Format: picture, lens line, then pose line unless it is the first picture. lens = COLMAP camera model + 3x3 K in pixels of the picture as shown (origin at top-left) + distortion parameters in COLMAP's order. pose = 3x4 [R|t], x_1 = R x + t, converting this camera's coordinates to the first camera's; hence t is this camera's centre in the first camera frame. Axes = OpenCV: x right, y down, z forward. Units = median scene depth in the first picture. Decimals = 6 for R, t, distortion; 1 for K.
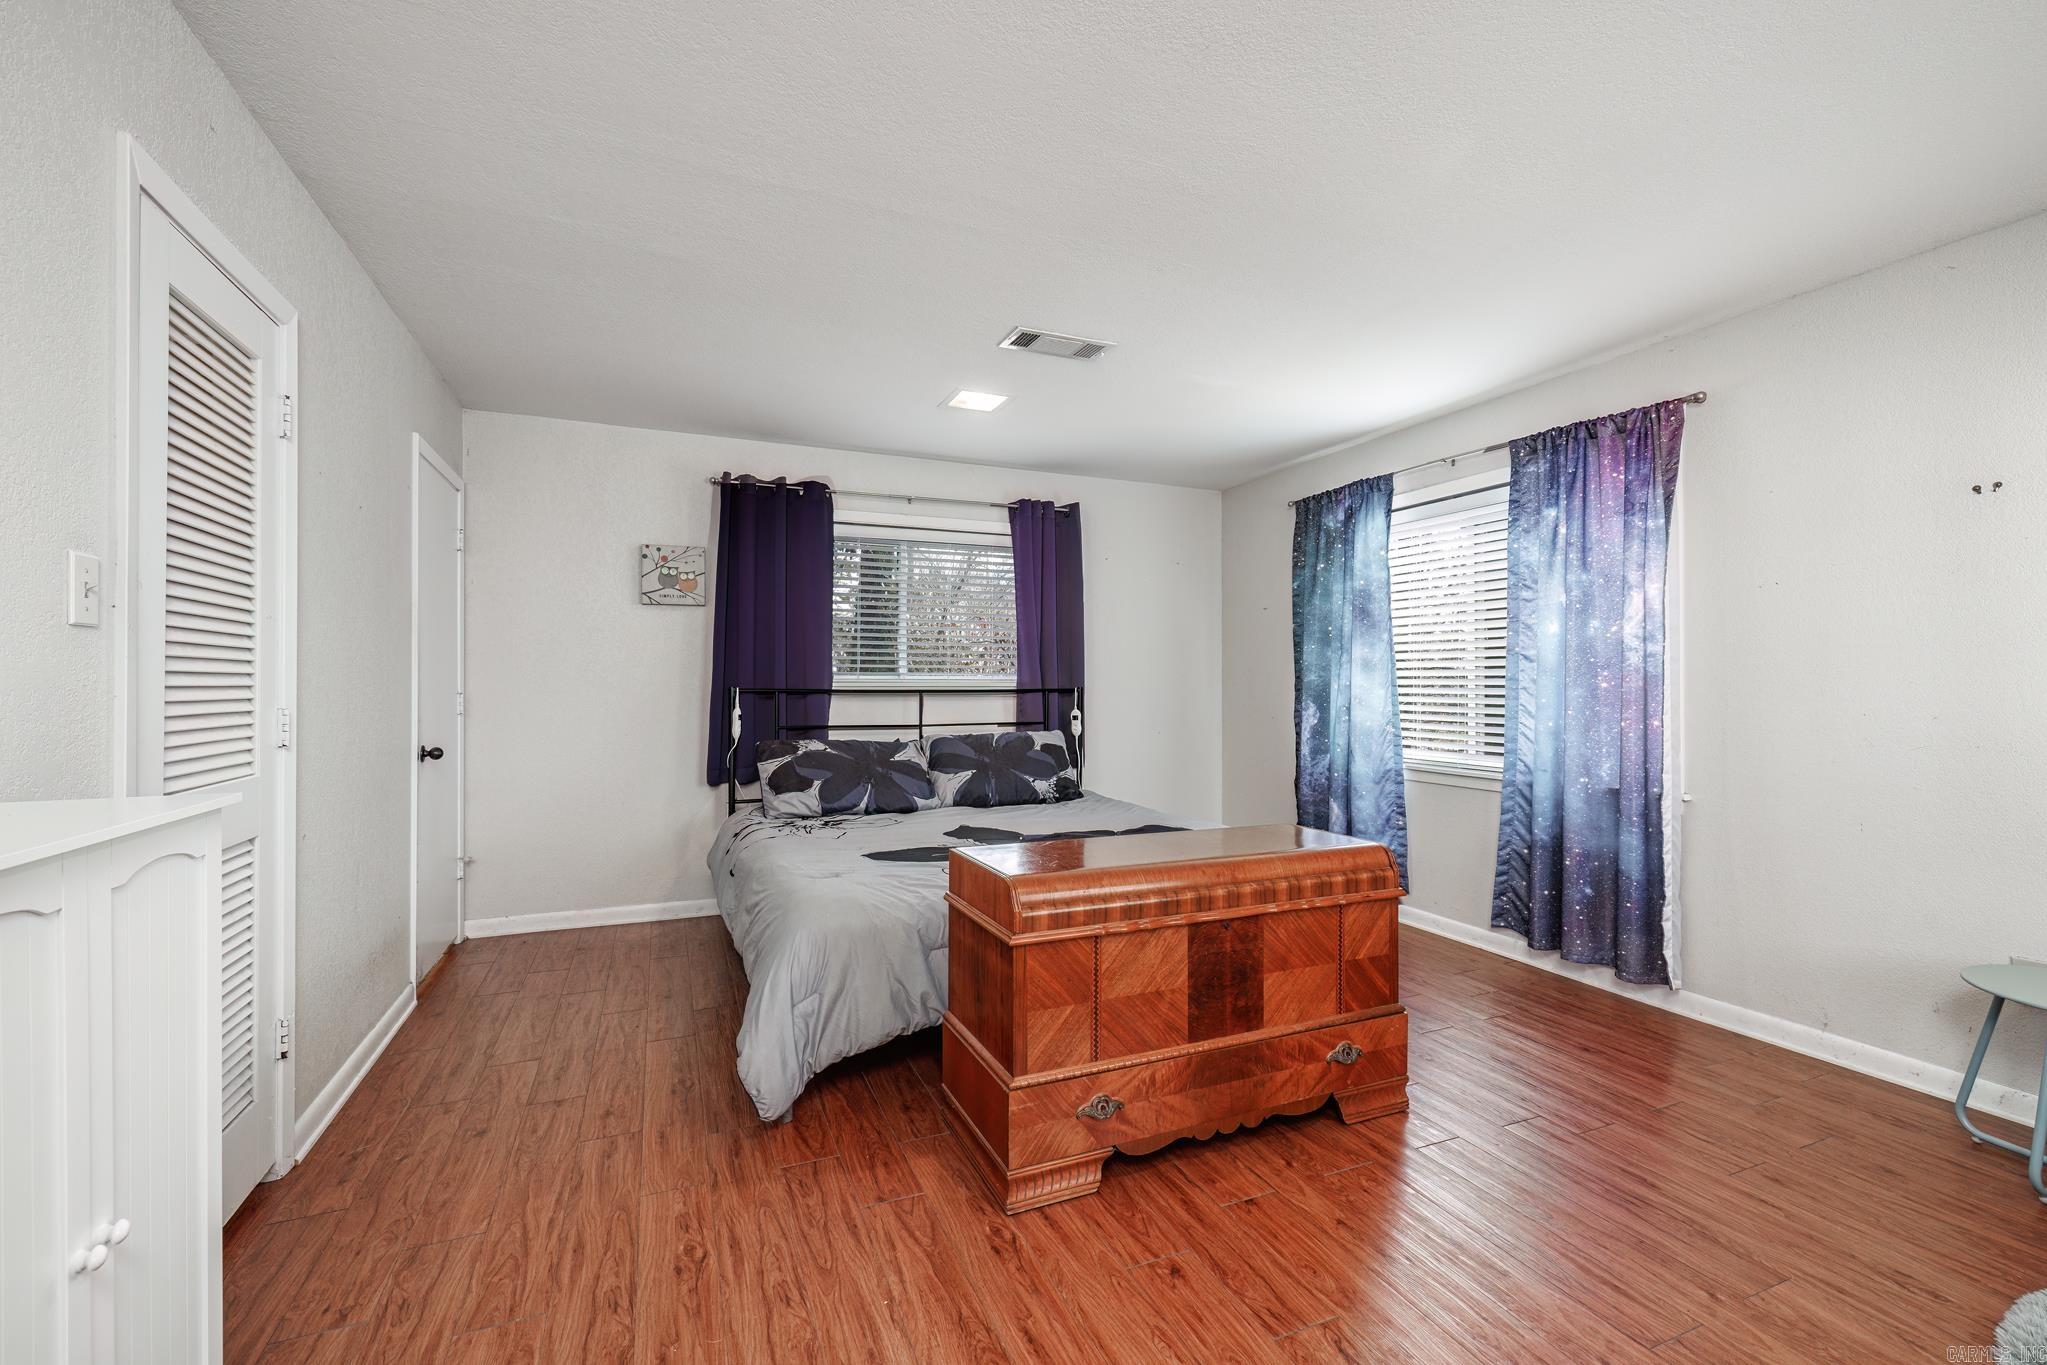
lens RADIAL K [[880.4, 0, 1011.6], [0, 880.4, 680.1], [0, 0, 1]] dist [-0.004448, -0.000457]
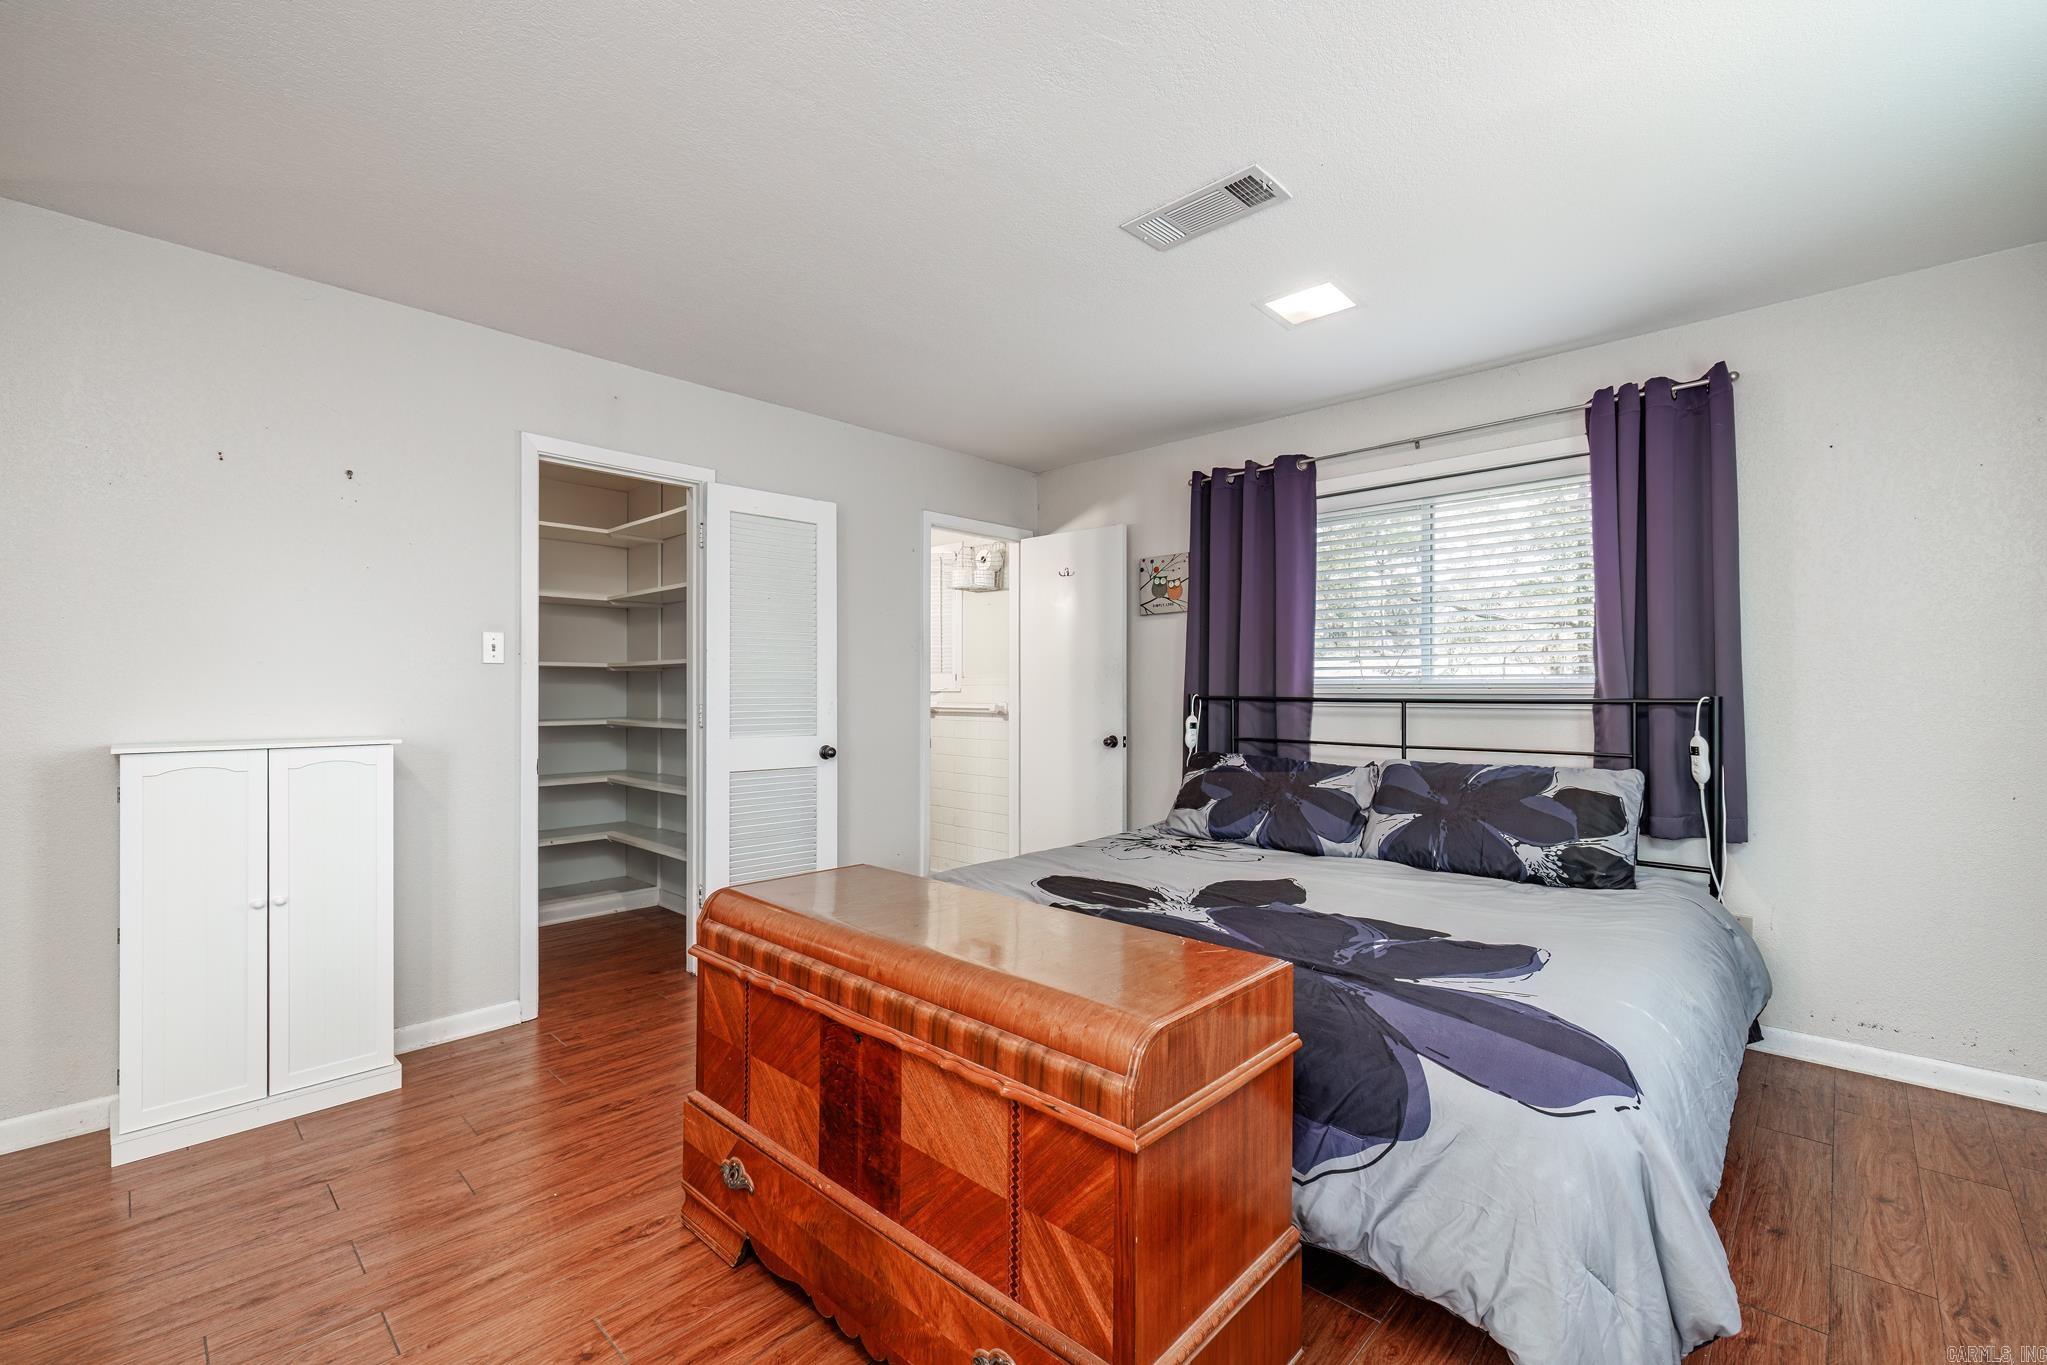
lens RADIAL K [[880.4, 0, 1011.6], [0, 880.4, 680.1], [0, 0, 1]] dist [-0.004448, -0.000457]
pose [[0.379184, -0.012599, -0.925235, 0.495132], [0.003464, 0.999920, -0.012196, 0.003872], [0.925315, 0.001420, 0.379198, 0.449638]]
